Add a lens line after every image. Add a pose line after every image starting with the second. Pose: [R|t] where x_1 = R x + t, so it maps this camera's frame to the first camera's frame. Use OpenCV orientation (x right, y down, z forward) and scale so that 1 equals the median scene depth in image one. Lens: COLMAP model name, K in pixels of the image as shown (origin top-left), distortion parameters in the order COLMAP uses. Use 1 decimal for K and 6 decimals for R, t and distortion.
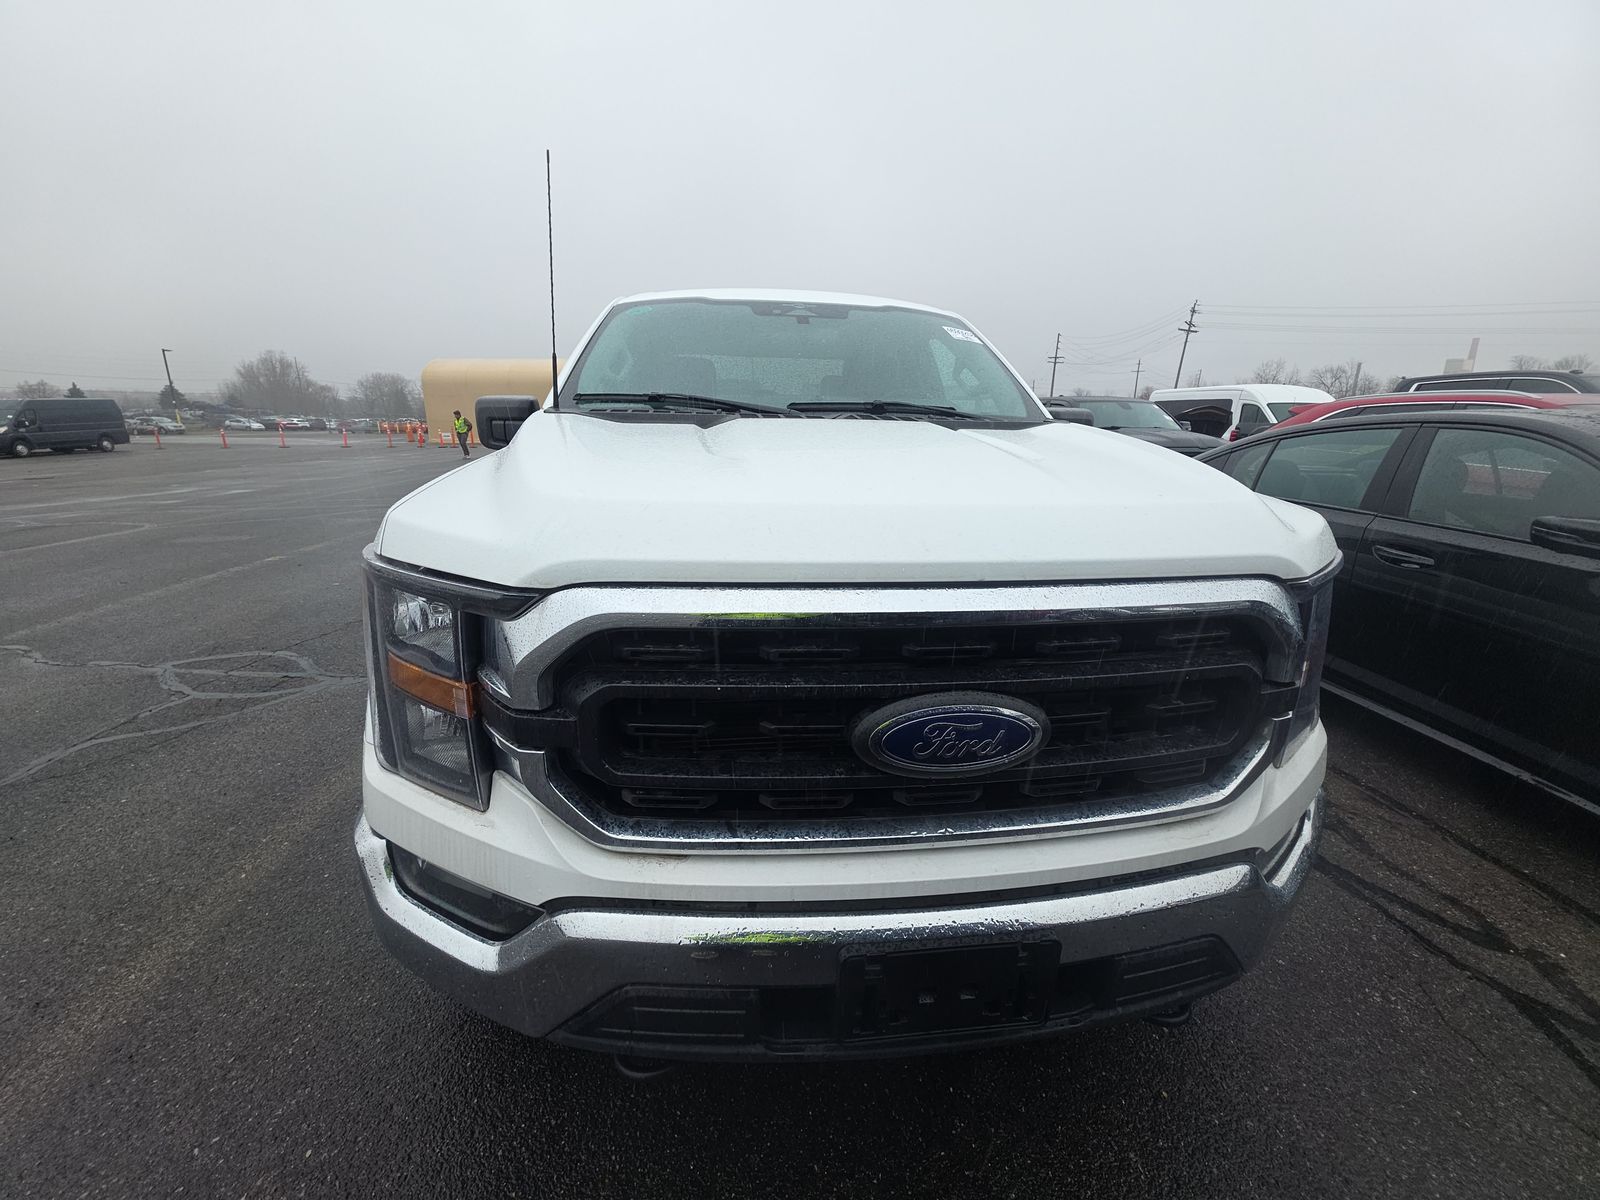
lens RADIAL K [[640.8, 0, 793.8], [0, 640.8, 588.0], [0, 0, 1]] dist [0.018172, -0.008424]
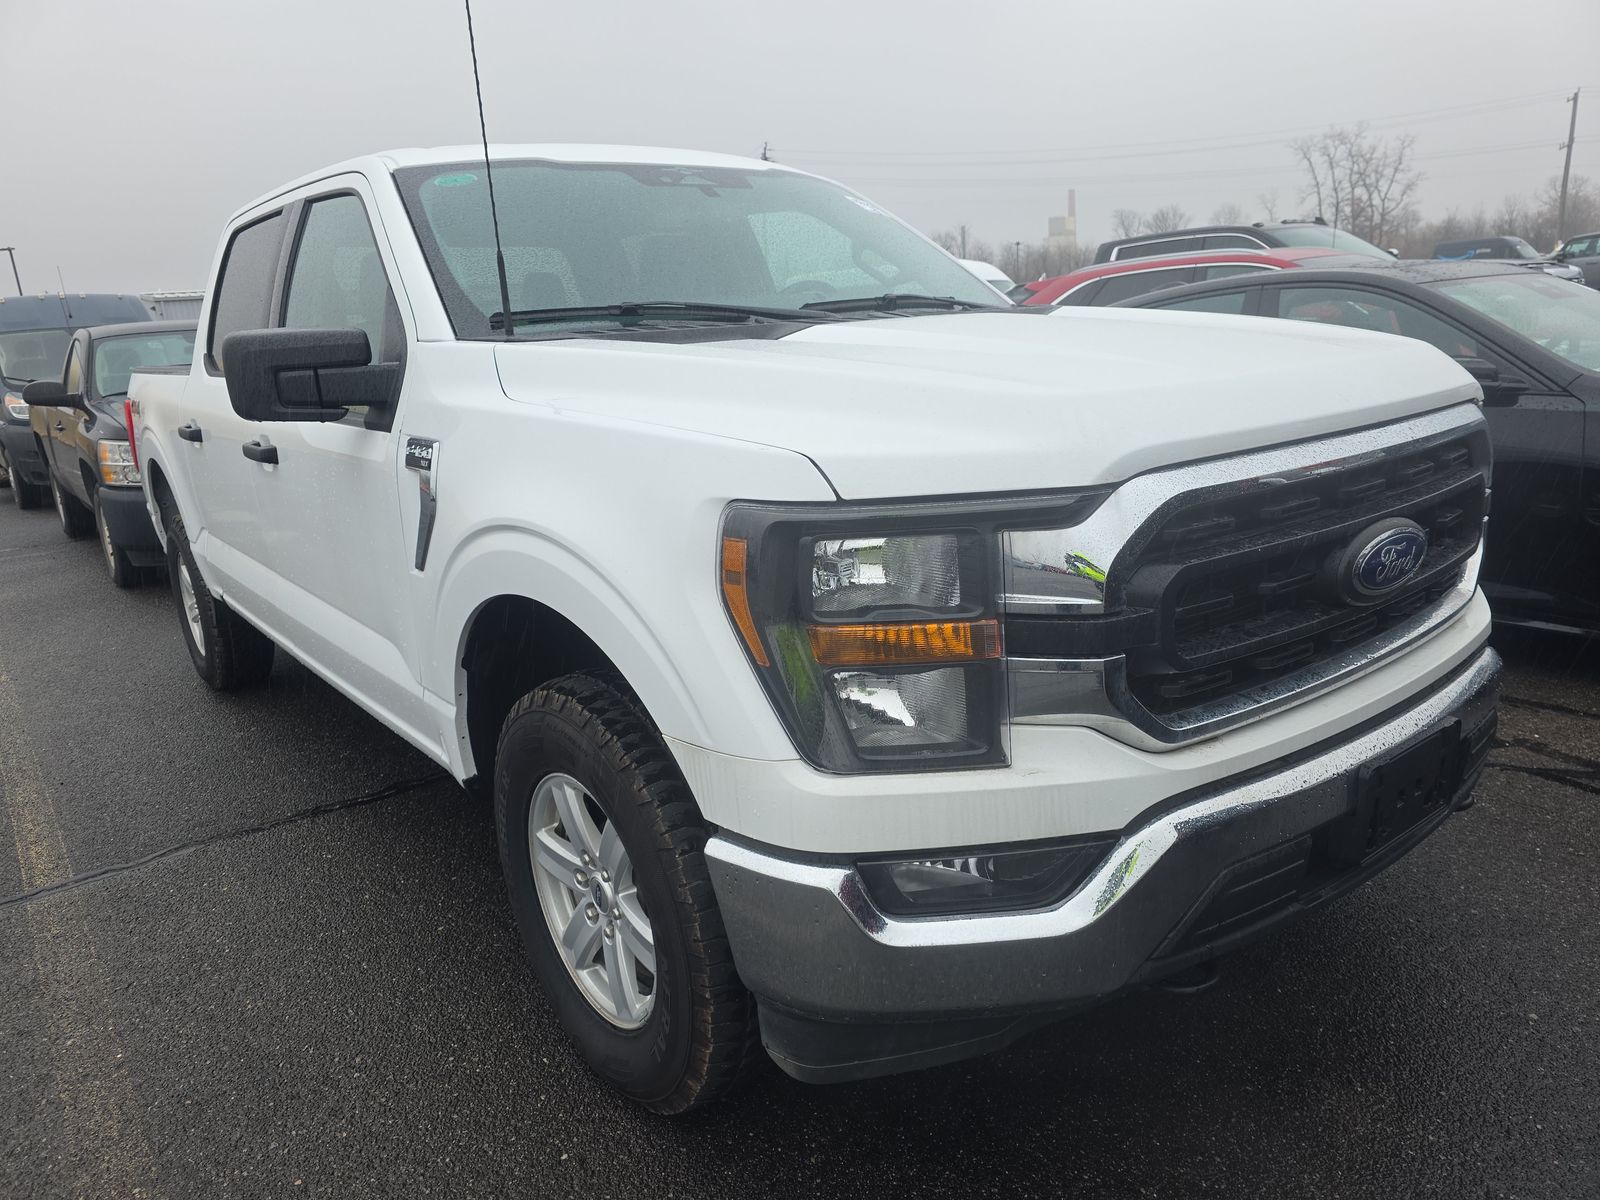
lens RADIAL K [[1088.7, 0, 806.4], [0, 1088.7, 606.3], [0, 0, 1]] dist [0.034602, -0.009381]
pose [[0.855786, -0.200200, 0.477022, -0.697736], [0.208912, 0.977295, 0.035367, 0.012268], [-0.473272, 0.069389, 0.878179, -0.095383]]
